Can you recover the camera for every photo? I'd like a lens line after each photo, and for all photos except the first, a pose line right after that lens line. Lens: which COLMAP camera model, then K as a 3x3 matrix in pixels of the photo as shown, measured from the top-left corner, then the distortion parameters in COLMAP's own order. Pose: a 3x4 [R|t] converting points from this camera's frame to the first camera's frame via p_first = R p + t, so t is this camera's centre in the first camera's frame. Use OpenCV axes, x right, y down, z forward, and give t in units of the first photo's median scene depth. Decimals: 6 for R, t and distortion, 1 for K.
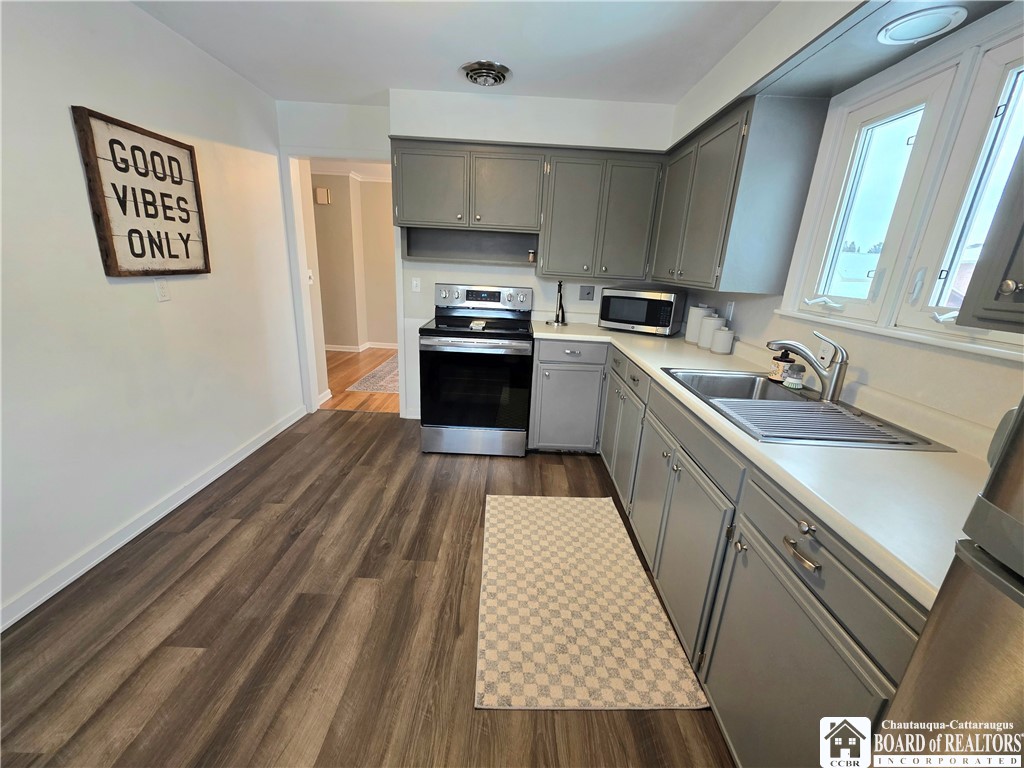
lens RADIAL K [[409.7, 0, 508.1], [0, 409.7, 381.6], [0, 0, 1]] dist [0.000231, -0.000395]
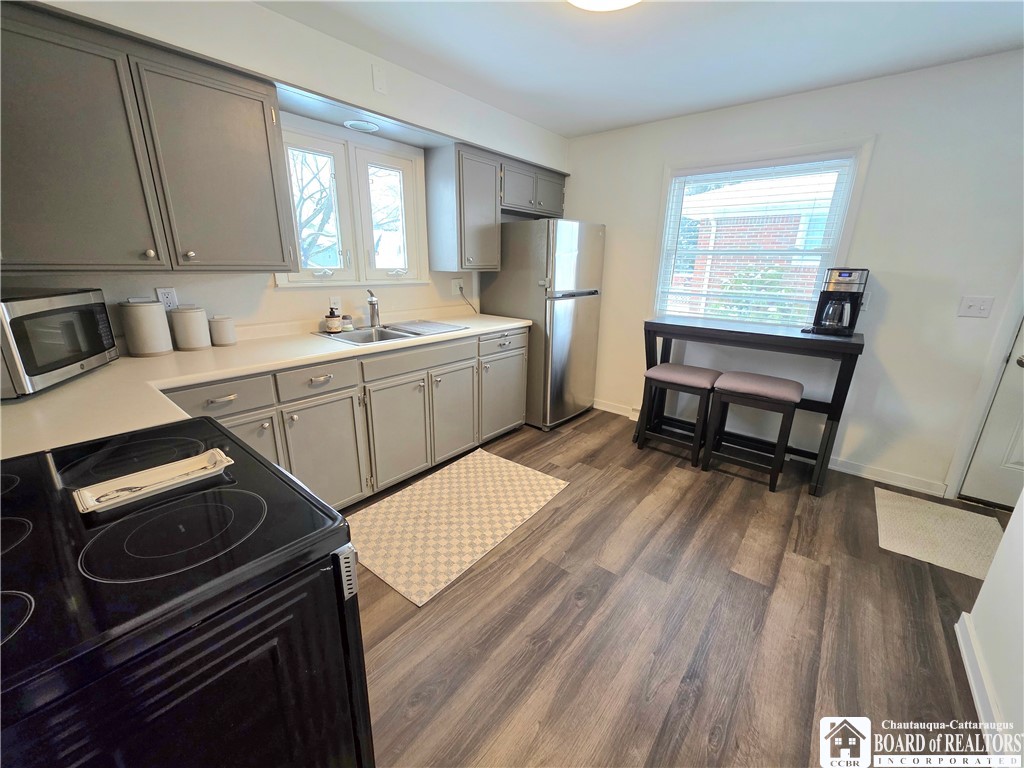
lens RADIAL K [[409.7, 0, 507.6], [0, 409.7, 385.6], [0, 0, 1]] dist [0.000231, -0.000395]
pose [[-0.780041, -0.241172, 0.577384, -0.546693], [0.120948, 0.847225, 0.517283, -0.423381], [-0.613928, 0.473335, -0.631701, 1.369595]]
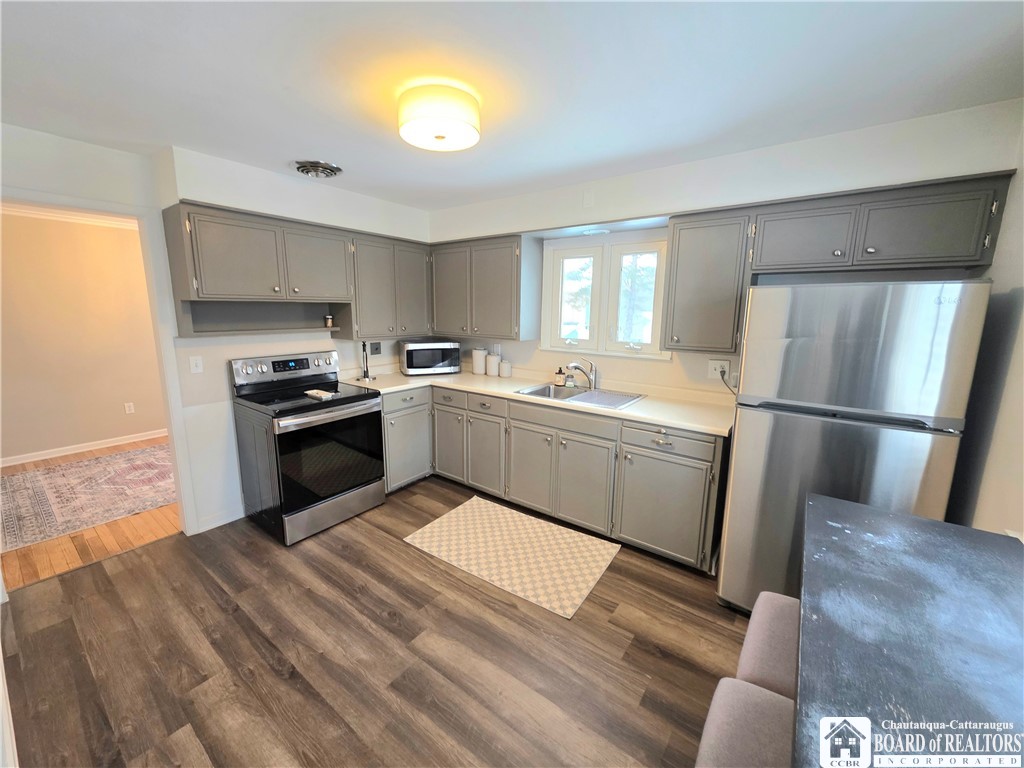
lens RADIAL K [[409.7, 0, 508.1], [0, 409.7, 380.8], [0, 0, 1]] dist [0.000231, -0.000395]
pose [[0.587916, -0.188167, 0.786733, -0.795427], [0.246306, 0.968029, 0.047467, -0.142386], [-0.770512, 0.165871, 0.615466, 0.032251]]
